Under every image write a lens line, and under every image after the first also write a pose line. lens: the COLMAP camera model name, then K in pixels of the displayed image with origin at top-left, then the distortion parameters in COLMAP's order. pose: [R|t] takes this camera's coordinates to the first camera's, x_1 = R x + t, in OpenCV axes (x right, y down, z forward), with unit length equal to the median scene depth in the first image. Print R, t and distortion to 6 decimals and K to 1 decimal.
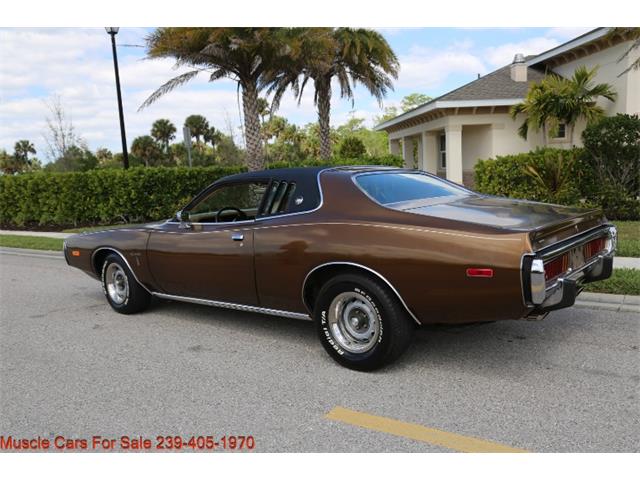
lens RADIAL K [[545.3, 0, 325.9], [0, 545.3, 245.4], [0, 0, 1]] dist [-0.038600, 0.066550]
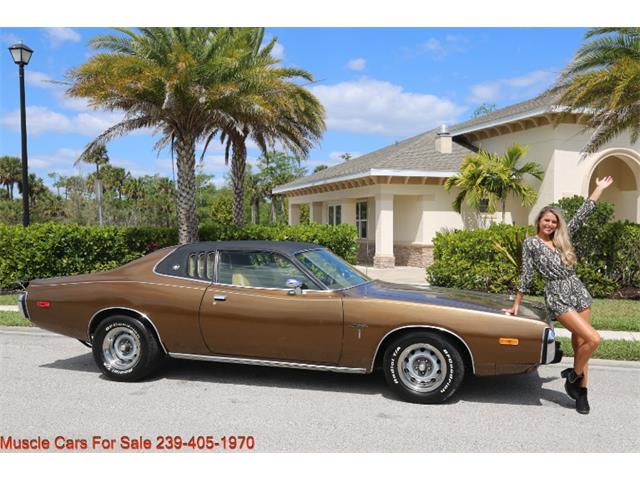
lens RADIAL K [[639.1, 0, 323.5], [0, 639.1, 256.9], [0, 0, 1]] dist [0.031507, 0.000000]
pose [[0.968285, 0.032361, 0.247745, -0.174406], [-0.006255, 0.994405, -0.105445, 0.005646], [-0.249771, 0.100551, 0.963070, -0.039575]]
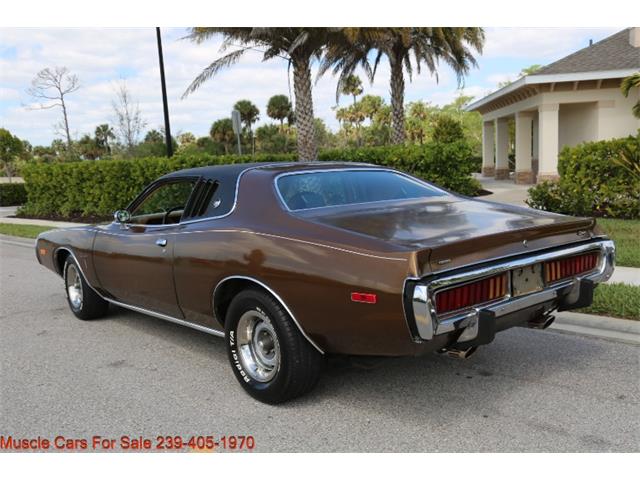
lens RADIAL K [[610.6, 0, 322.9], [0, 610.6, 241.5], [0, 0, 1]] dist [0.028242, 0.000000]
pose [[0.985349, 0.023529, -0.168919, 0.070794], [-0.023222, 0.999723, 0.003794, -0.006929], [0.168961, 0.000184, 0.985623, 0.013796]]
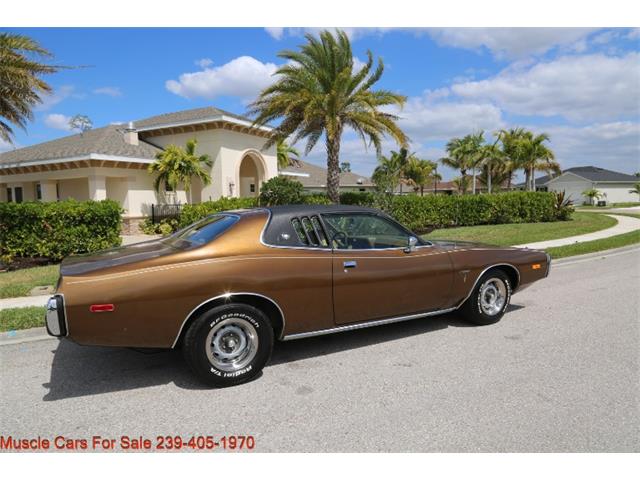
lens RADIAL K [[429.1, 0, 314.8], [0, 429.1, 239.7], [0, 0, 1]] dist [-0.100038, 0.050653]
pose [[0.519050, -0.047202, 0.853439, -0.346966], [0.124201, 0.992042, -0.020670, -0.020332], [-0.845672, 0.116726, 0.520782, 0.229563]]
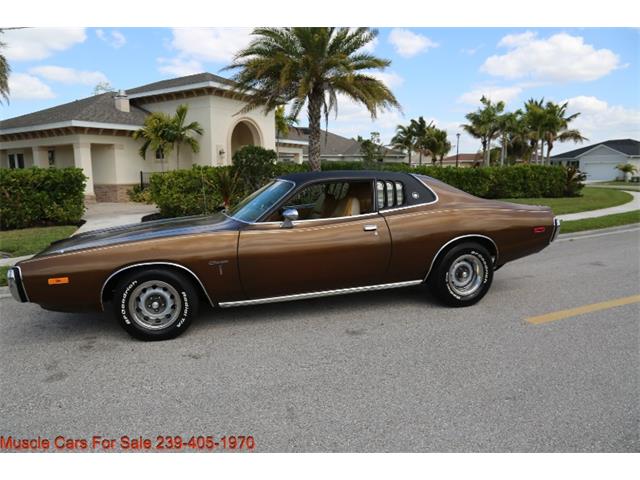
lens RADIAL K [[429.1, 0, 311.6], [0, 429.1, 242.3], [0, 0, 1]] dist [-0.100038, 0.050653]
pose [[0.582239, -0.096423, 0.807280, -0.257579], [0.099996, 0.993896, 0.046592, -0.010452], [-0.806845, 0.053597, 0.588327, 0.147660]]
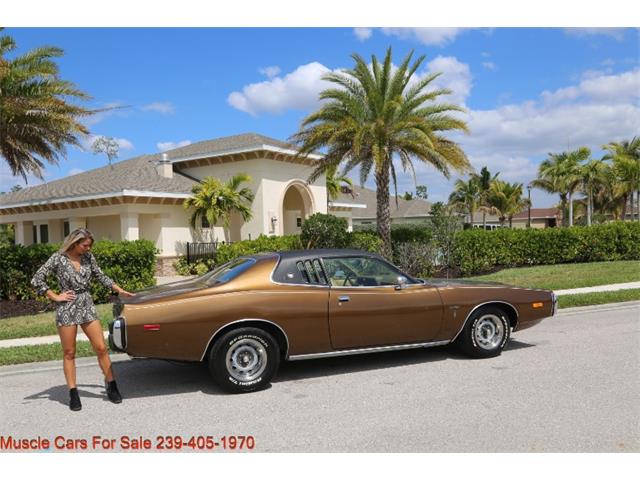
lens RADIAL K [[527.6, 0, 315.8], [0, 527.6, 262.0], [0, 0, 1]] dist [-0.037615, 0.048914]
pose [[0.623693, -0.017795, 0.781467, -0.422629], [0.120904, 0.989906, -0.073953, -0.010172], [-0.772262, 0.140607, 0.619549, 0.131421]]
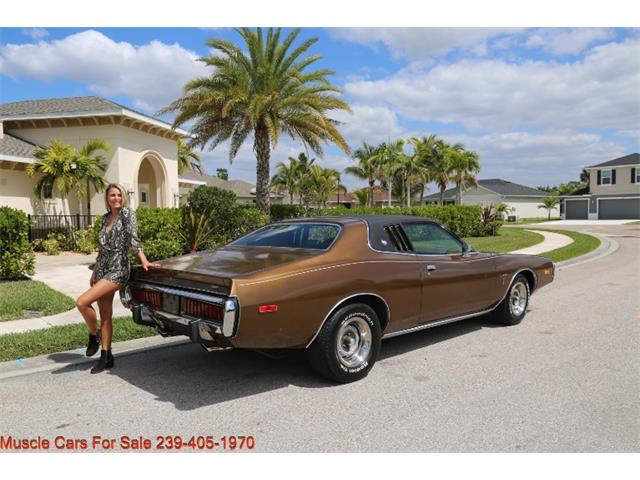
lens RADIAL K [[509.9, 0, 308.3], [0, 509.9, 244.8], [0, 0, 1]] dist [-0.046212, 0.029173]
pose [[0.297894, -0.021887, 0.954348, -0.453379], [0.136522, 0.990437, -0.019900, -0.027405], [-0.944786, 0.136217, 0.298033, 0.312525]]
